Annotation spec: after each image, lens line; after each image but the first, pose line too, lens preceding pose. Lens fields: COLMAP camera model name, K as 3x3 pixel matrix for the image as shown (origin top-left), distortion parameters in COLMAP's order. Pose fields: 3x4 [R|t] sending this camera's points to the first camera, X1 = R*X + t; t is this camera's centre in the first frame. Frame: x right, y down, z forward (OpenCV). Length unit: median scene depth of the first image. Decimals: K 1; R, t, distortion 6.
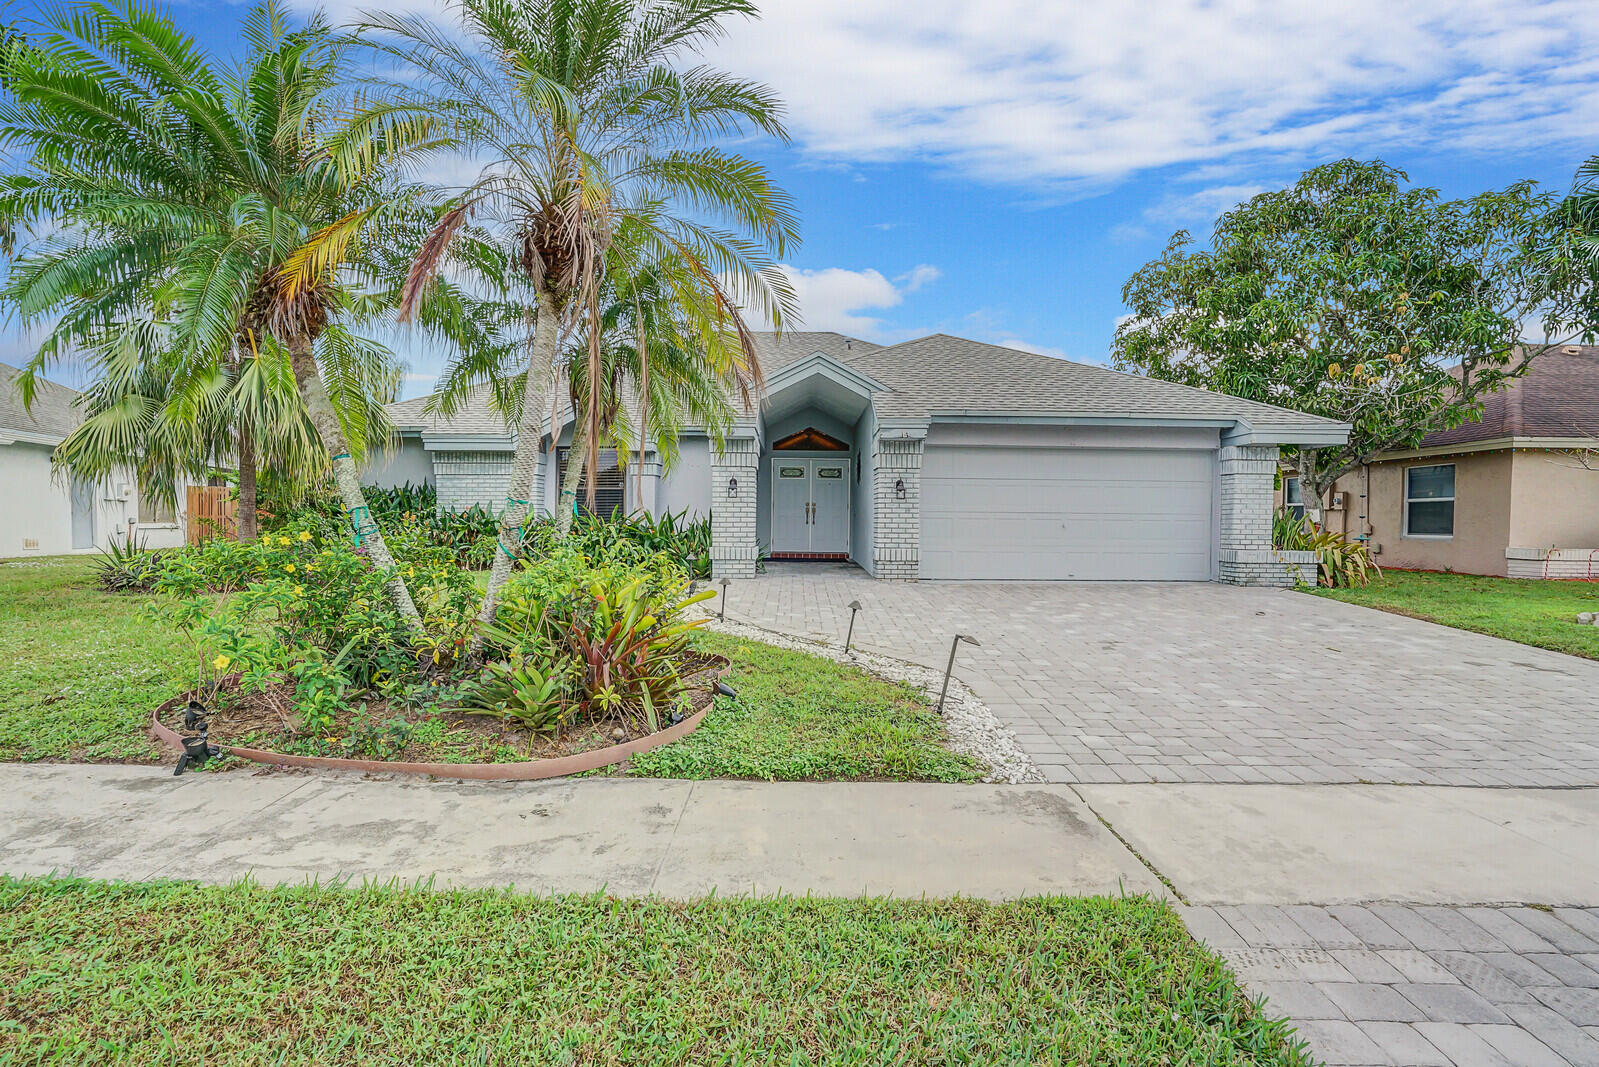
lens RADIAL K [[754.6, 0, 794.2], [0, 754.6, 538.6], [0, 0, 1]] dist [-0.001811, 0.000304]
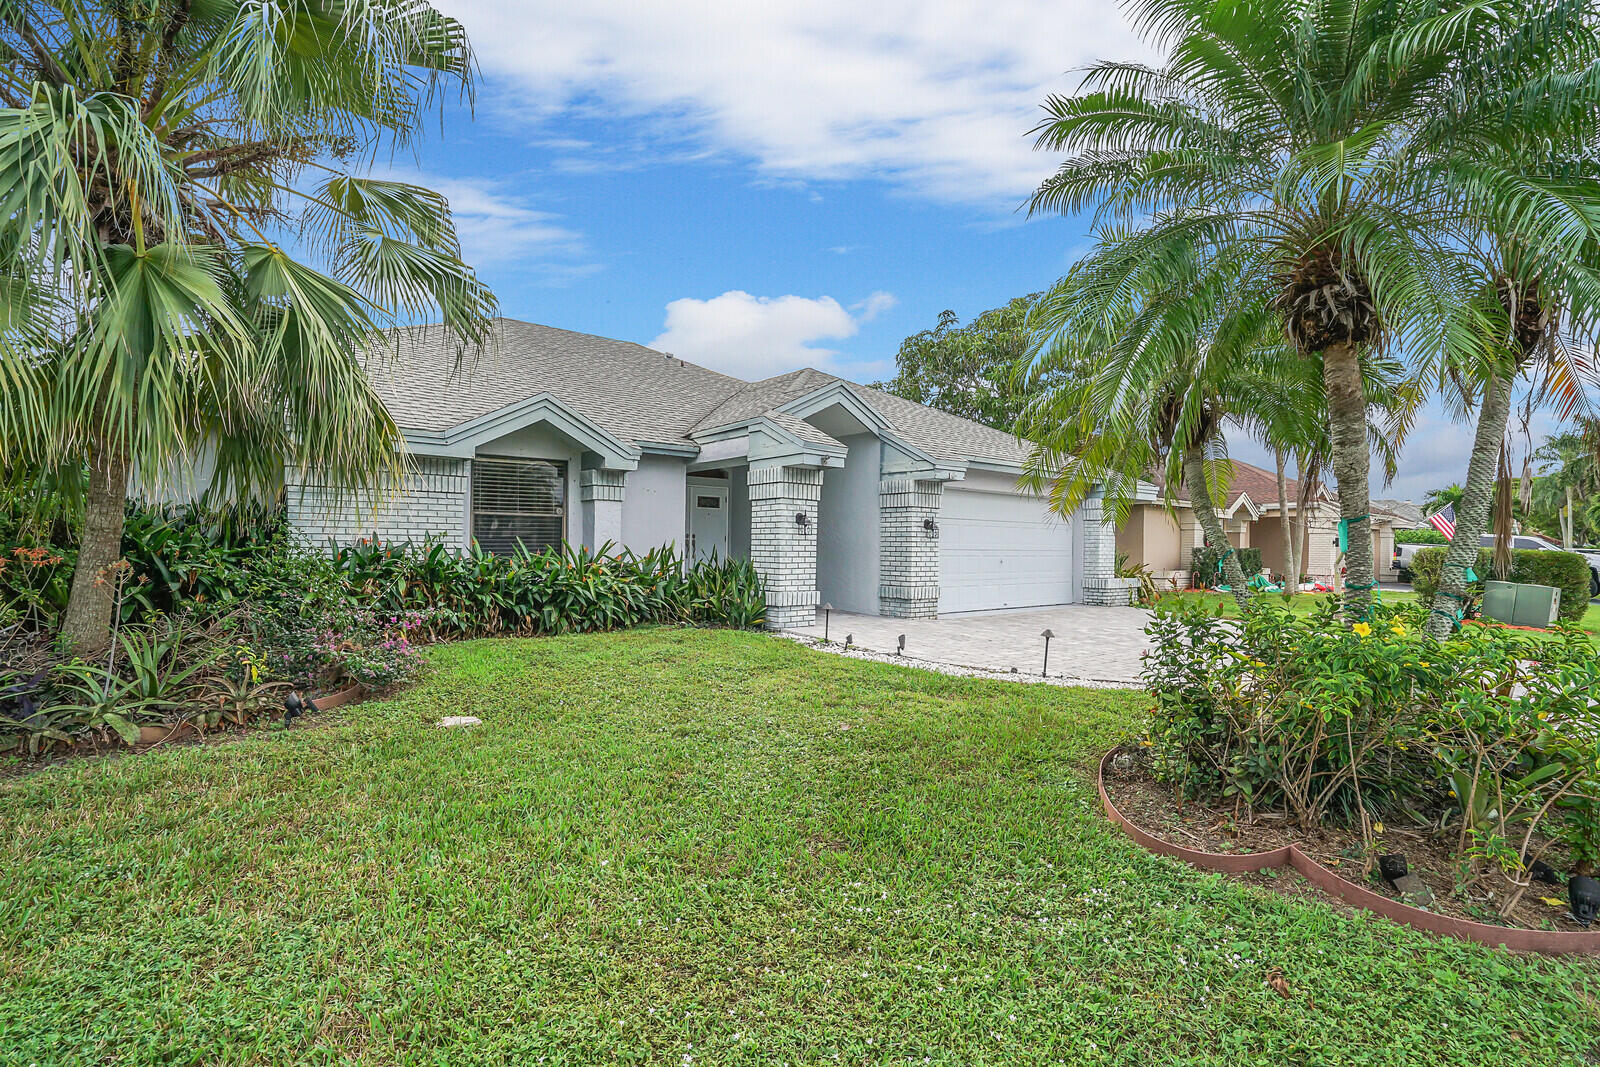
lens RADIAL K [[755.1, 0, 805.8], [0, 755.1, 537.1], [0, 0, 1]] dist [-0.001811, 0.000304]
pose [[0.756292, 0.007591, 0.654190, -0.655714], [0.010832, 0.999650, -0.024122, -0.030728], [-0.654144, 0.025329, 0.755946, 0.341945]]
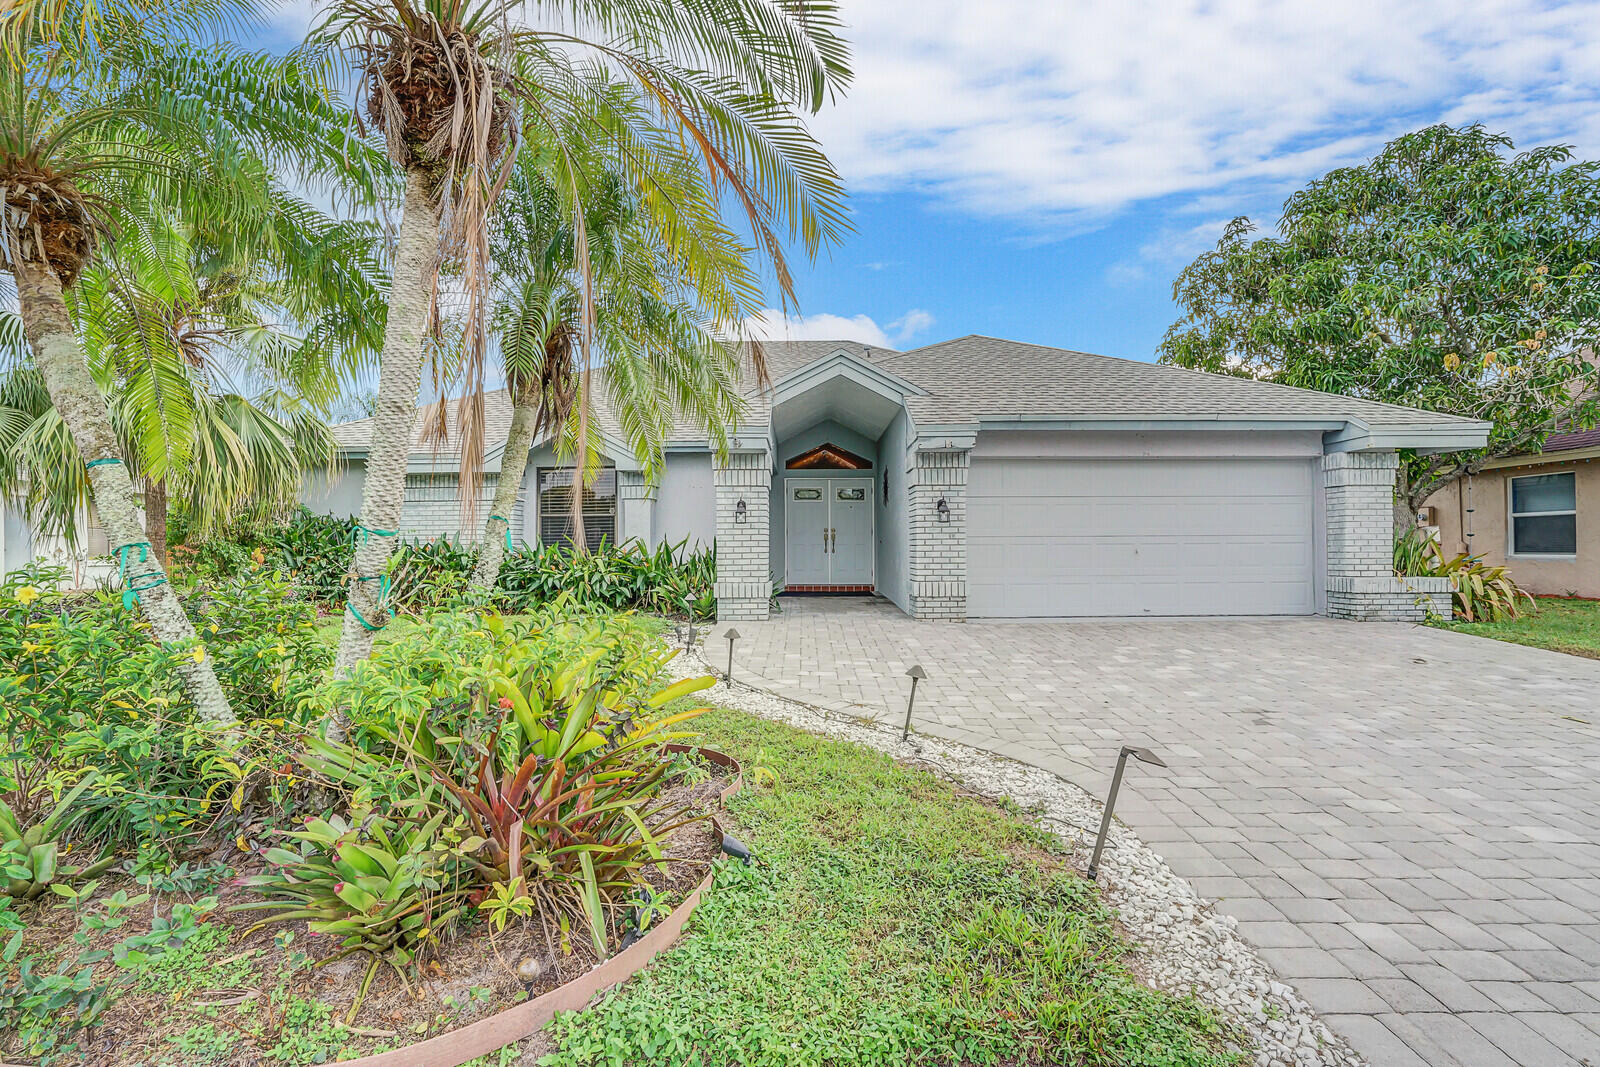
lens RADIAL K [[755.1, 0, 802.5], [0, 755.1, 535.1], [0, 0, 1]] dist [-0.001811, 0.000304]
pose [[0.999894, -0.014589, -0.000119, -0.014040], [0.014574, 0.999151, -0.038546, -0.007994], [0.000682, 0.038540, 0.999257, 0.171685]]
